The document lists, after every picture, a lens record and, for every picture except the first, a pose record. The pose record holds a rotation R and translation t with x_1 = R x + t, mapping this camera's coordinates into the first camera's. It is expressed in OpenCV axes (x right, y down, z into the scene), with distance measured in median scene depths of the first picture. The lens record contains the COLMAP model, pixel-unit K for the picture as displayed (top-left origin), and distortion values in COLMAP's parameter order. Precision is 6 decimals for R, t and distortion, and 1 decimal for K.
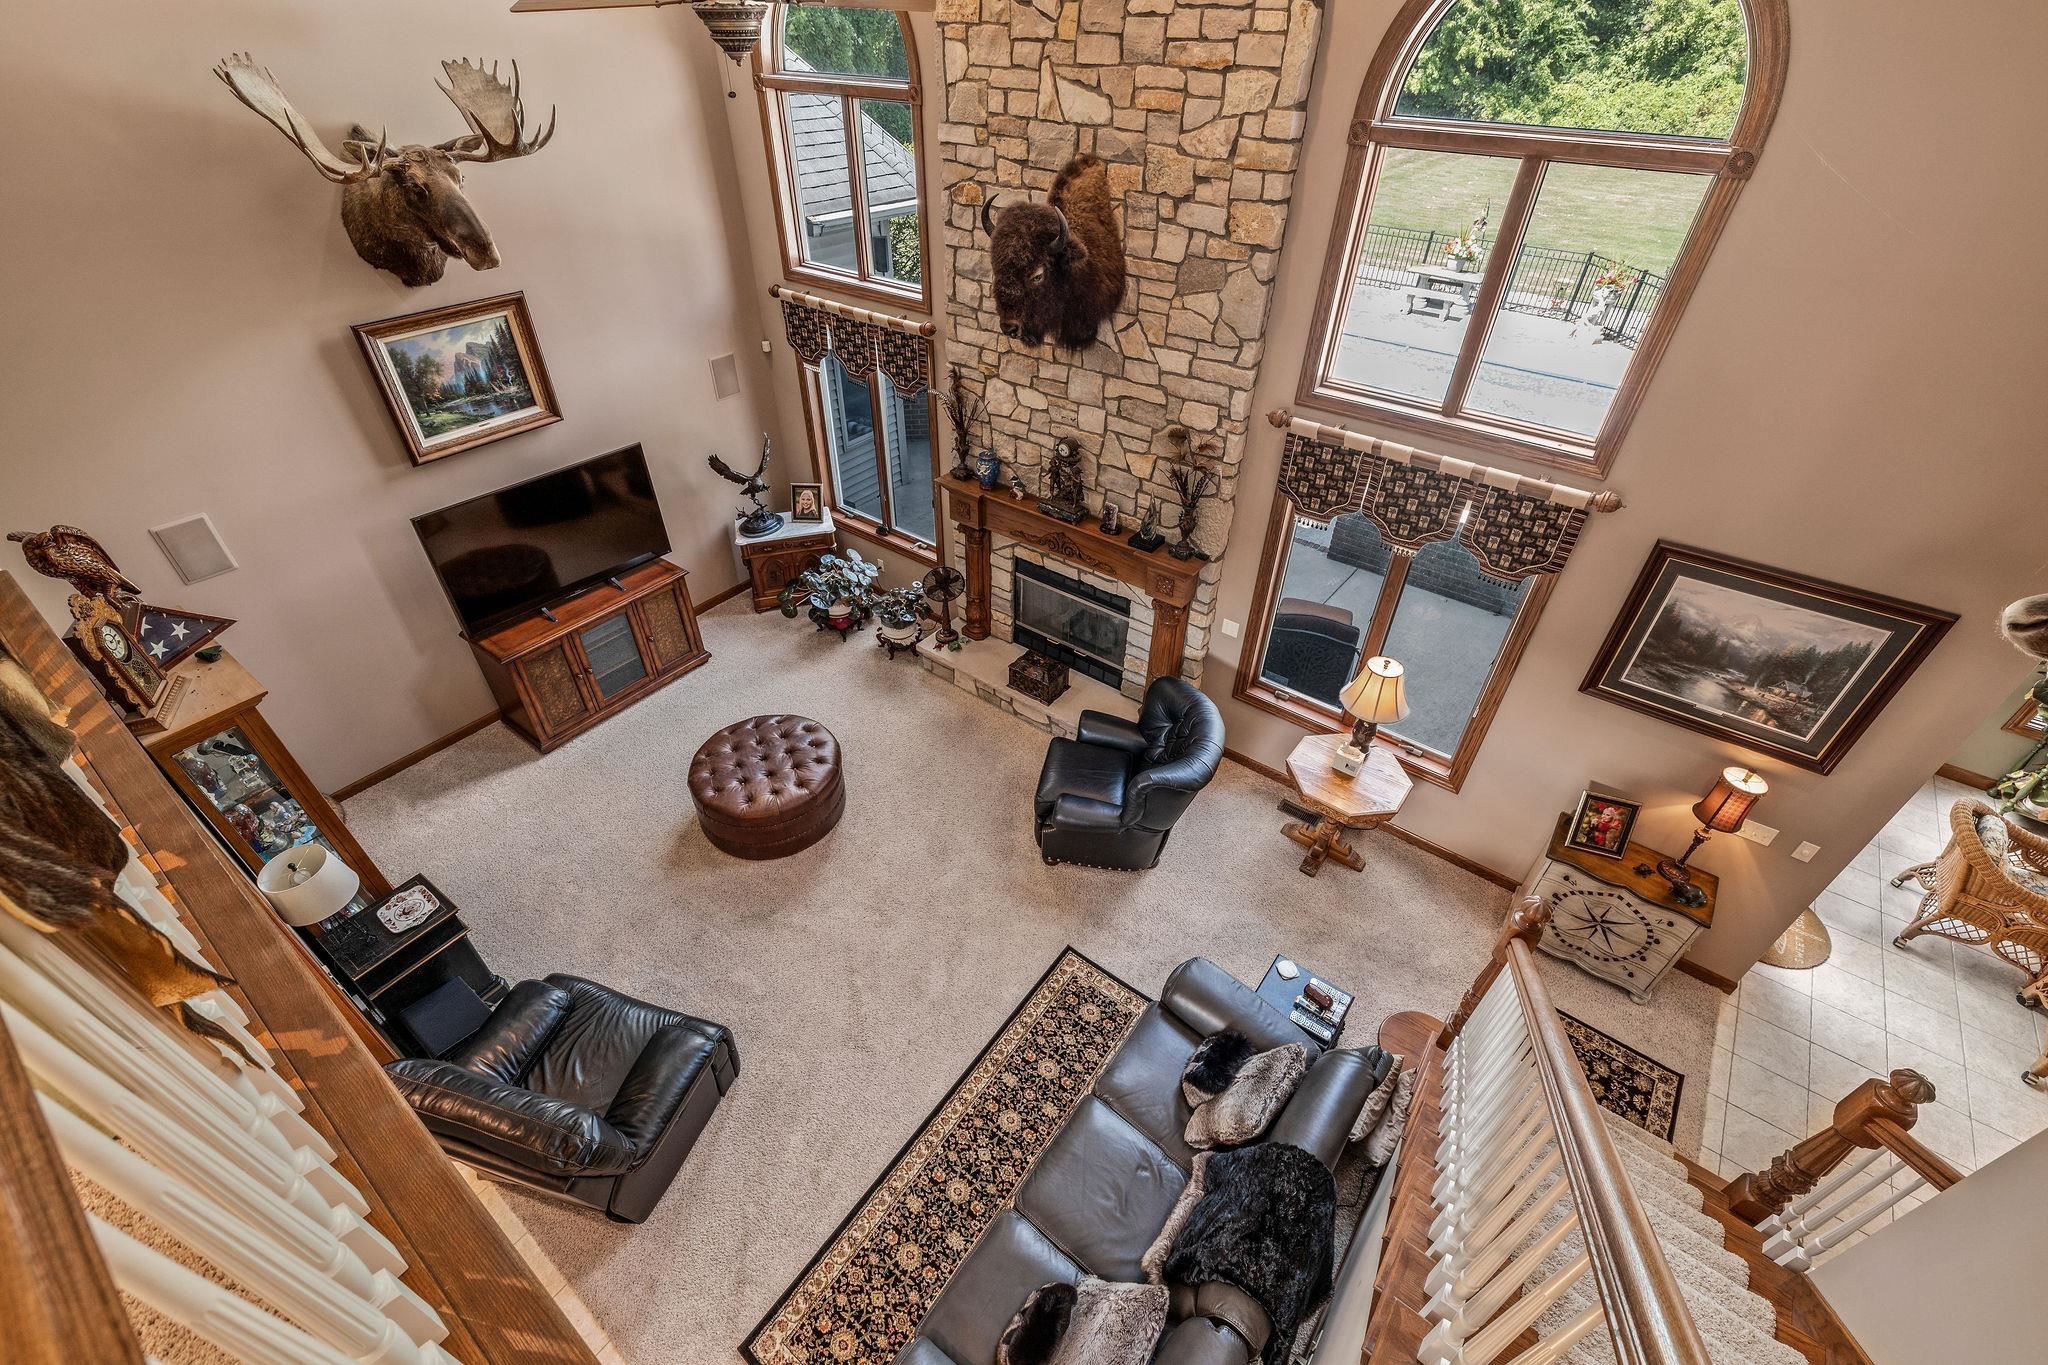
lens RADIAL K [[875.3, 0, 1027.0], [0, 875.3, 660.0], [0, 0, 1]] dist [-0.000854, 0.000546]
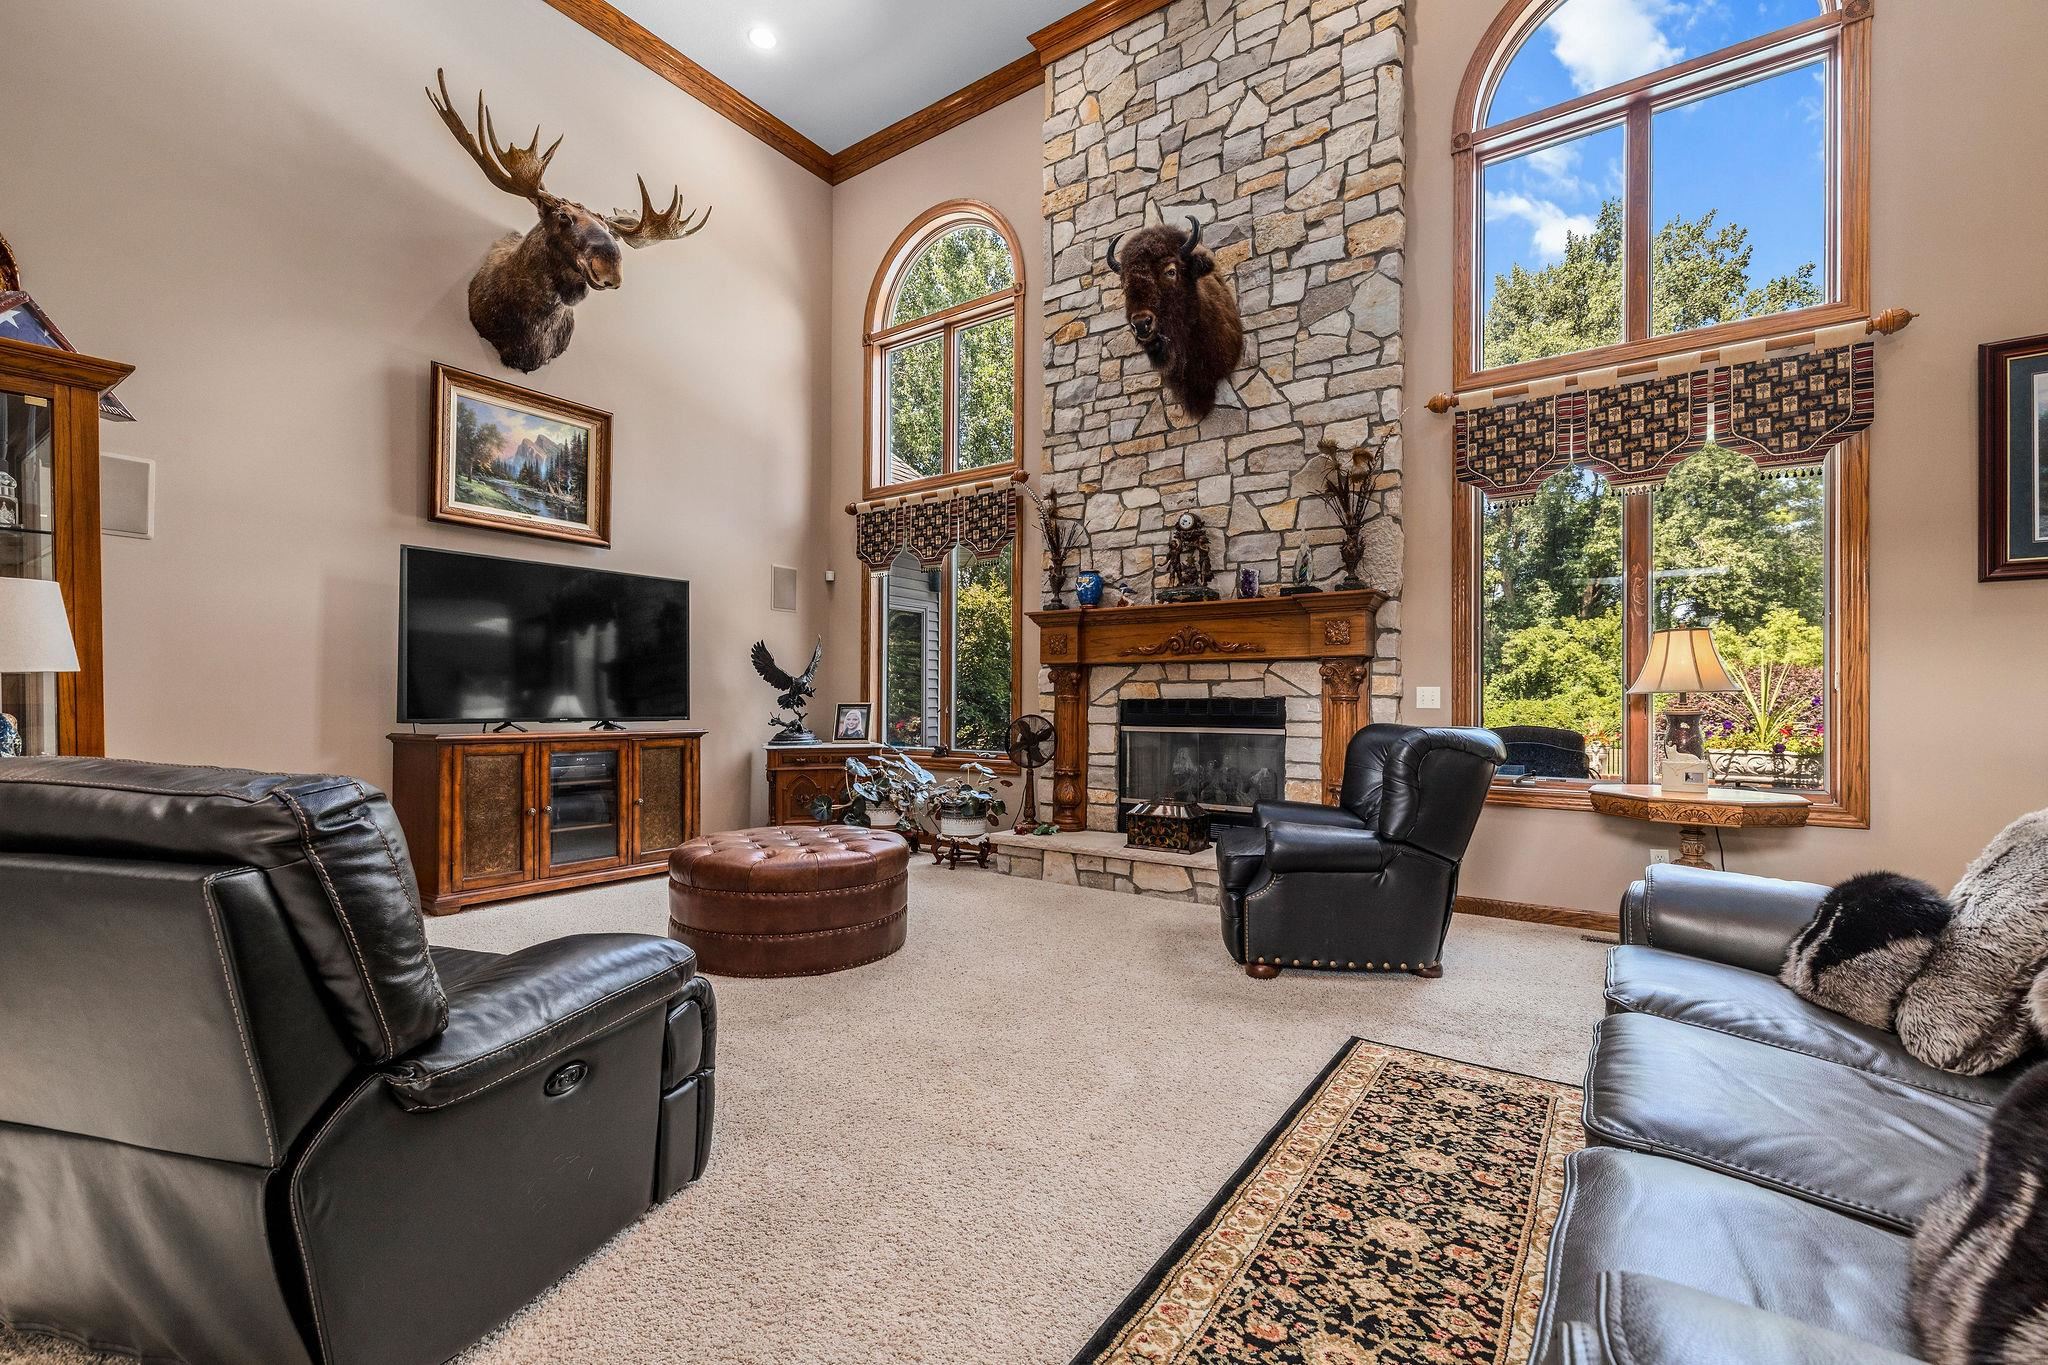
lens RADIAL K [[875.3, 0, 1031.4], [0, 875.3, 673.1], [0, 0, 1]] dist [-0.000854, 0.000546]
pose [[0.999339, -0.002389, 0.036270, -0.154134], [0.024548, 0.780246, -0.624990, 0.450211], [-0.026807, 0.625468, 0.779789, 0.429327]]
